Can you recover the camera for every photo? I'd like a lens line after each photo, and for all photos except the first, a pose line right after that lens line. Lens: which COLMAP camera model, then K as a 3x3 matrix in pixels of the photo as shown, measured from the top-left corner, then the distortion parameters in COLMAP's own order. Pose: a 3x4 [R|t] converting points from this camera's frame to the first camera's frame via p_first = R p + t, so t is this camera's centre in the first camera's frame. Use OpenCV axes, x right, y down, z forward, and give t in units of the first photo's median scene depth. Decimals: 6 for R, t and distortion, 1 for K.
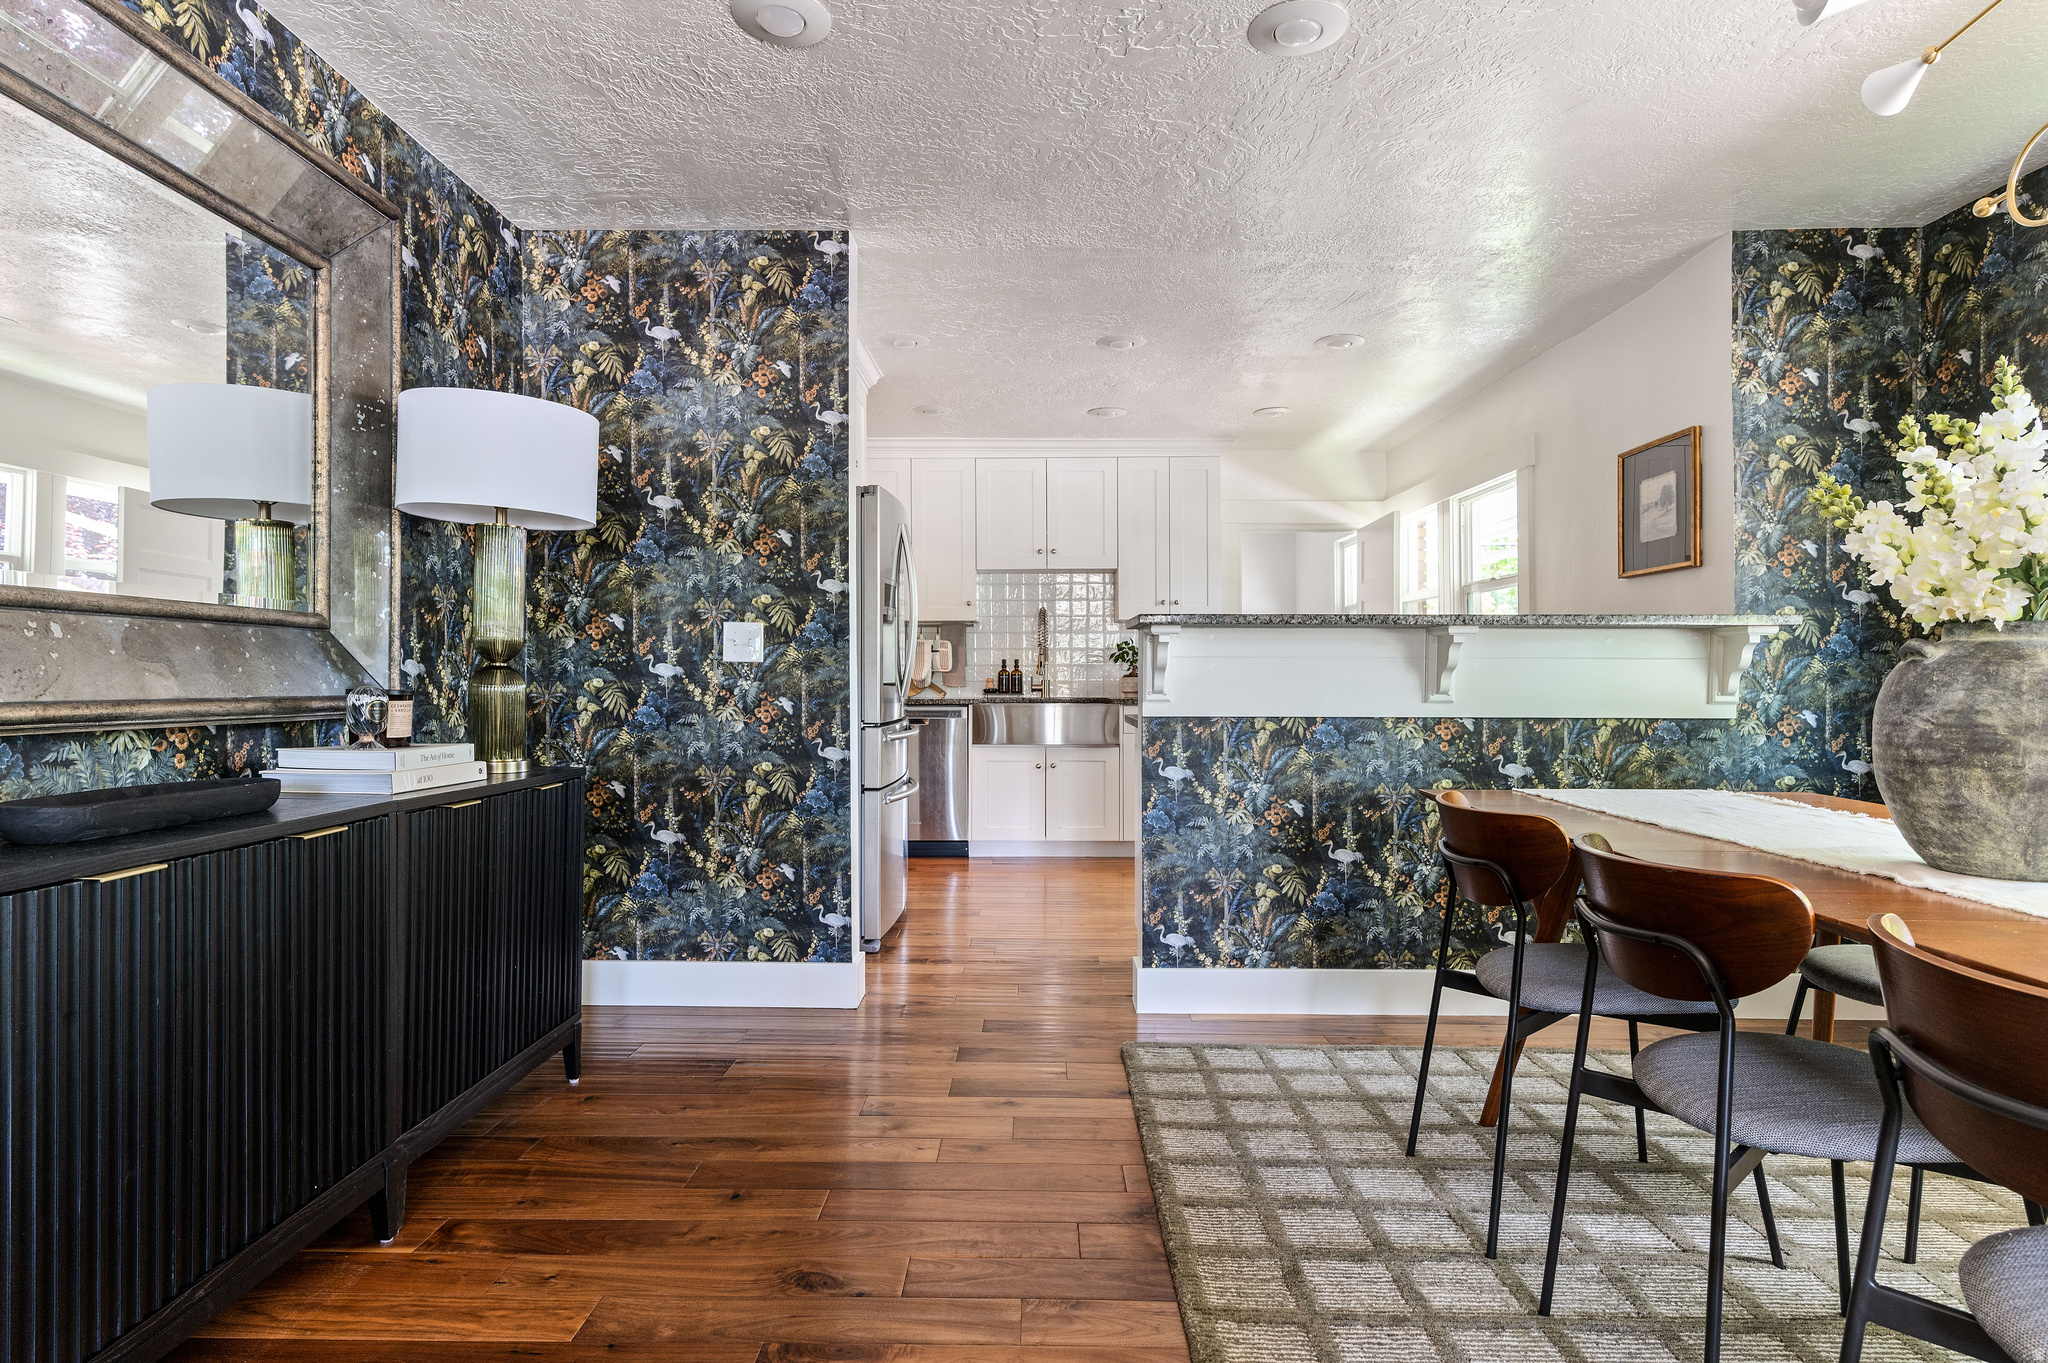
lens RADIAL K [[1136.9, 0, 1024.0], [0, 1136.9, 681.5], [0, 0, 1]] dist [0.000244, -0.000079]
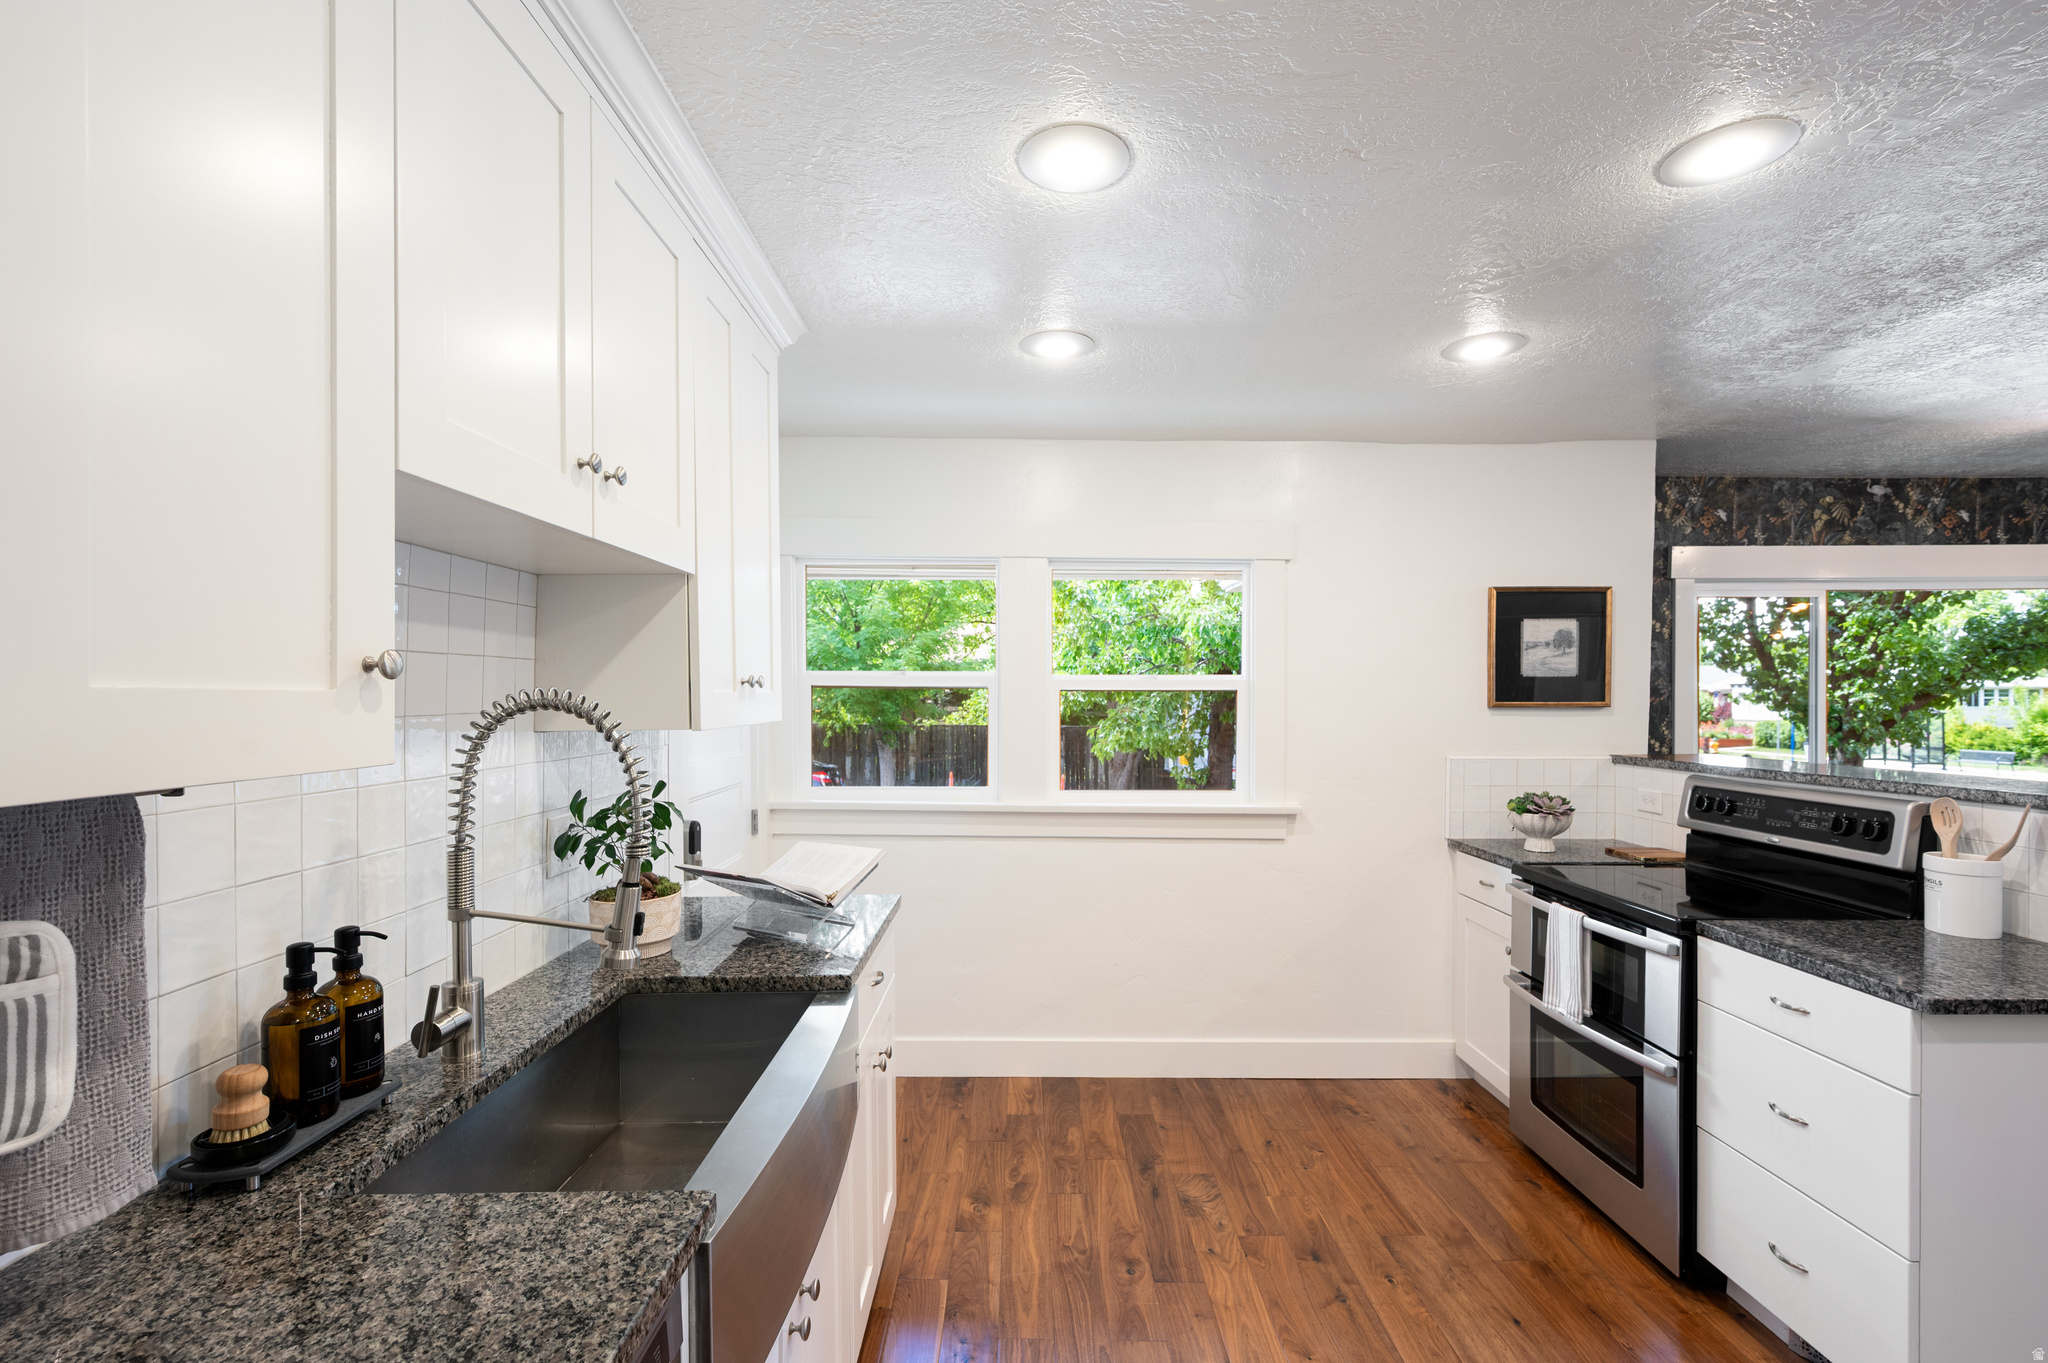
lens RADIAL K [[916.7, 0, 1031.1], [0, 916.7, 710.4], [0, 0, 1]] dist [0.011003, -0.004558]
pose [[-0.022626, -0.015046, 0.999631, -0.183406], [0.003305, 0.999880, 0.015125, -0.062851], [-0.999739, 0.003646, -0.022574, 0.885515]]
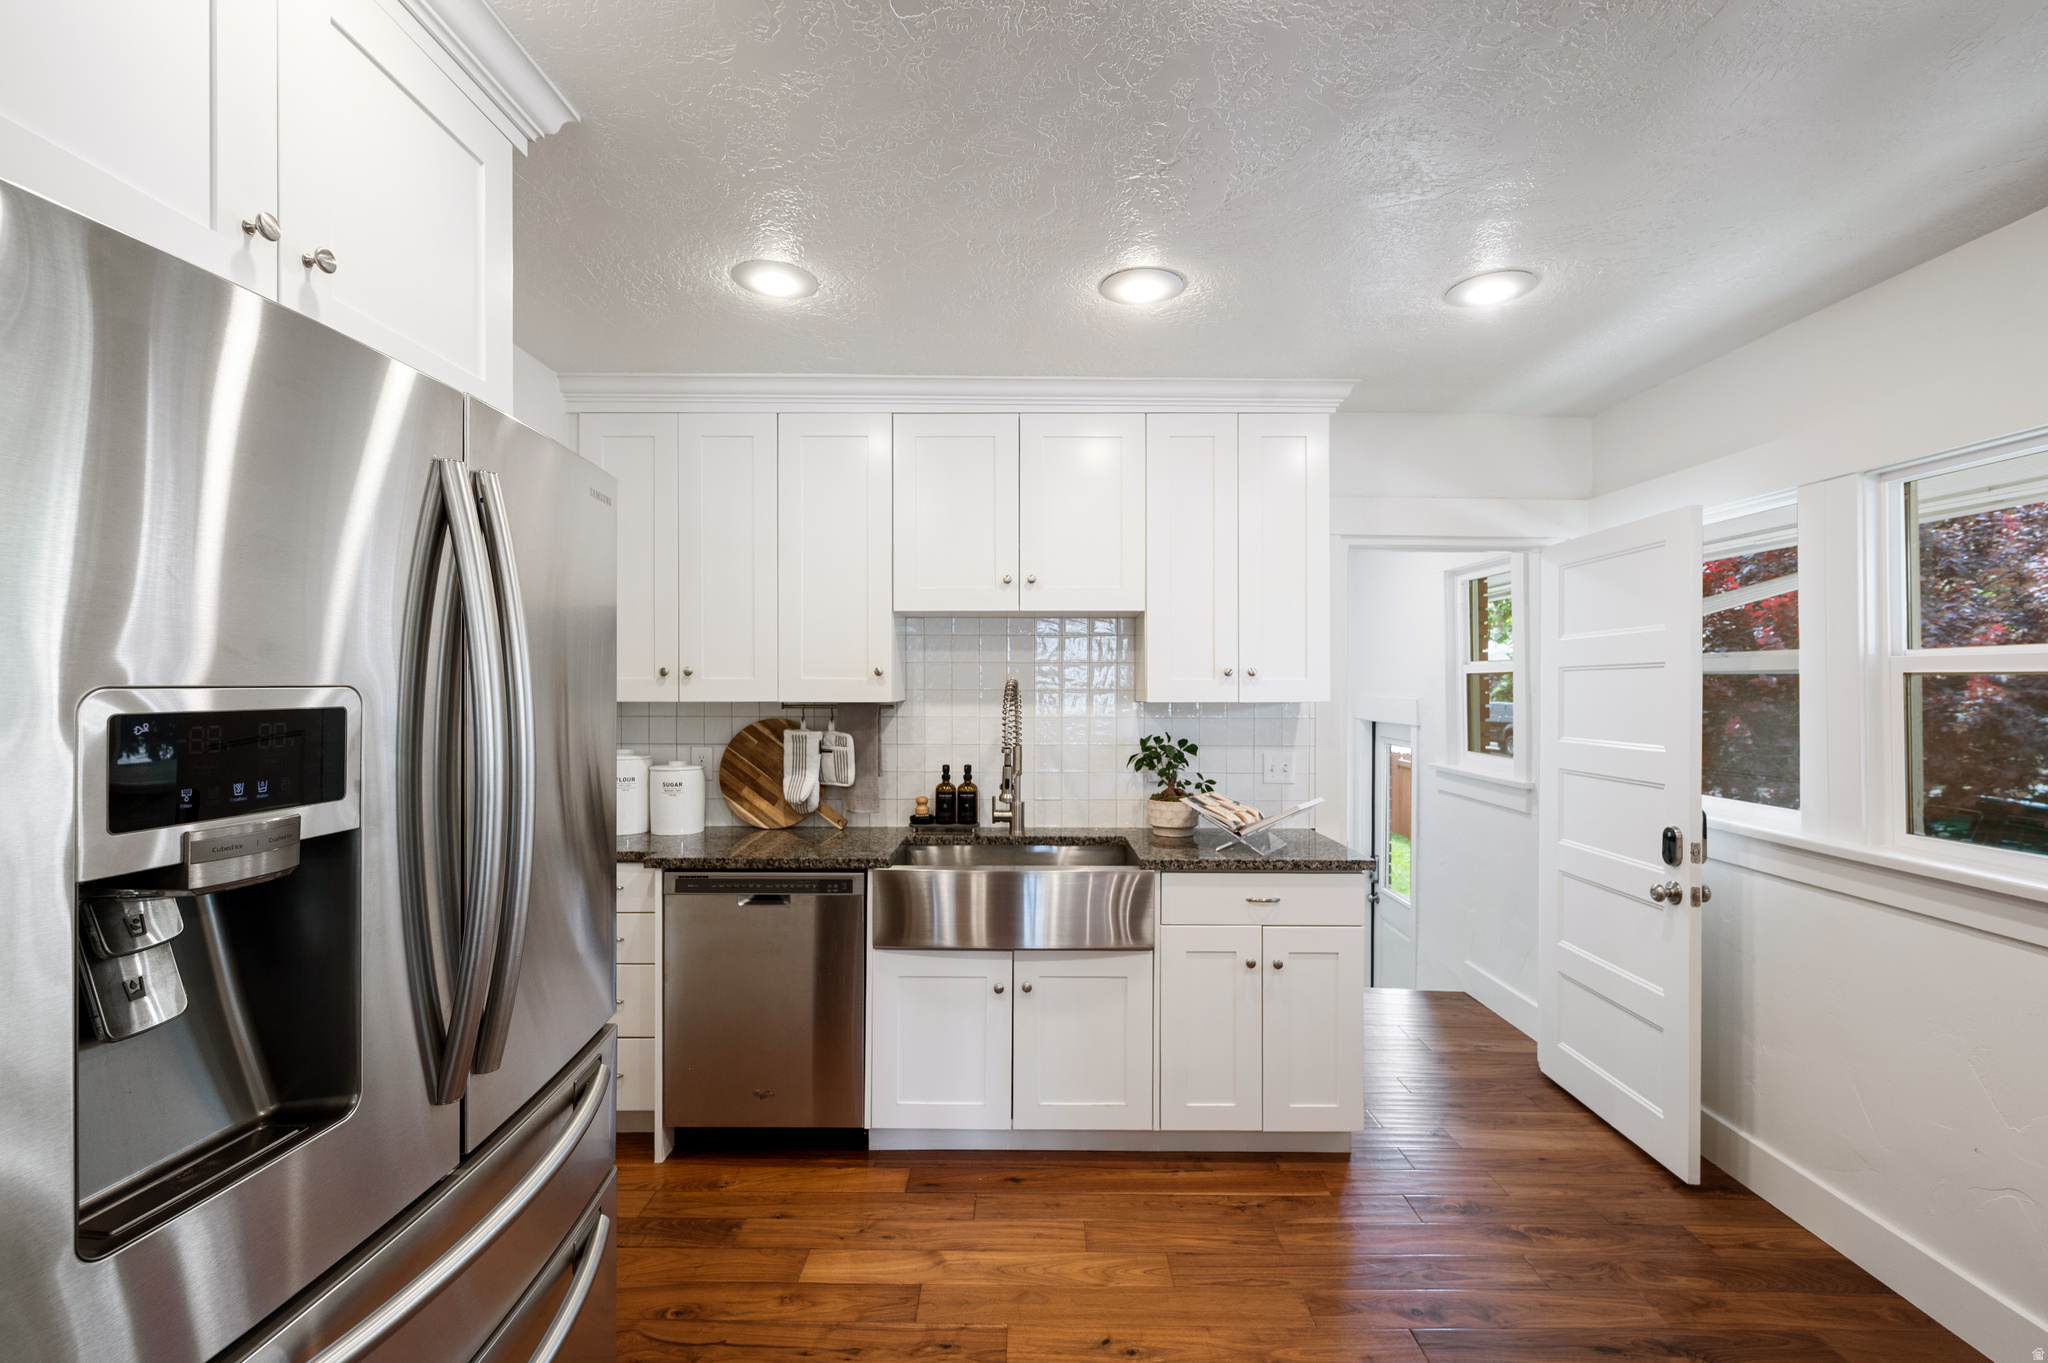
lens RADIAL K [[934.9, 0, 1029.3], [0, 934.9, 682.3], [0, 0, 1]] dist [0.000725, 0.000072]
pose [[0.999901, 0.004600, 0.013329, 0.018619], [-0.004548, 0.999982, -0.003972, -0.060734], [-0.013347, 0.003911, 0.999903, 0.524359]]
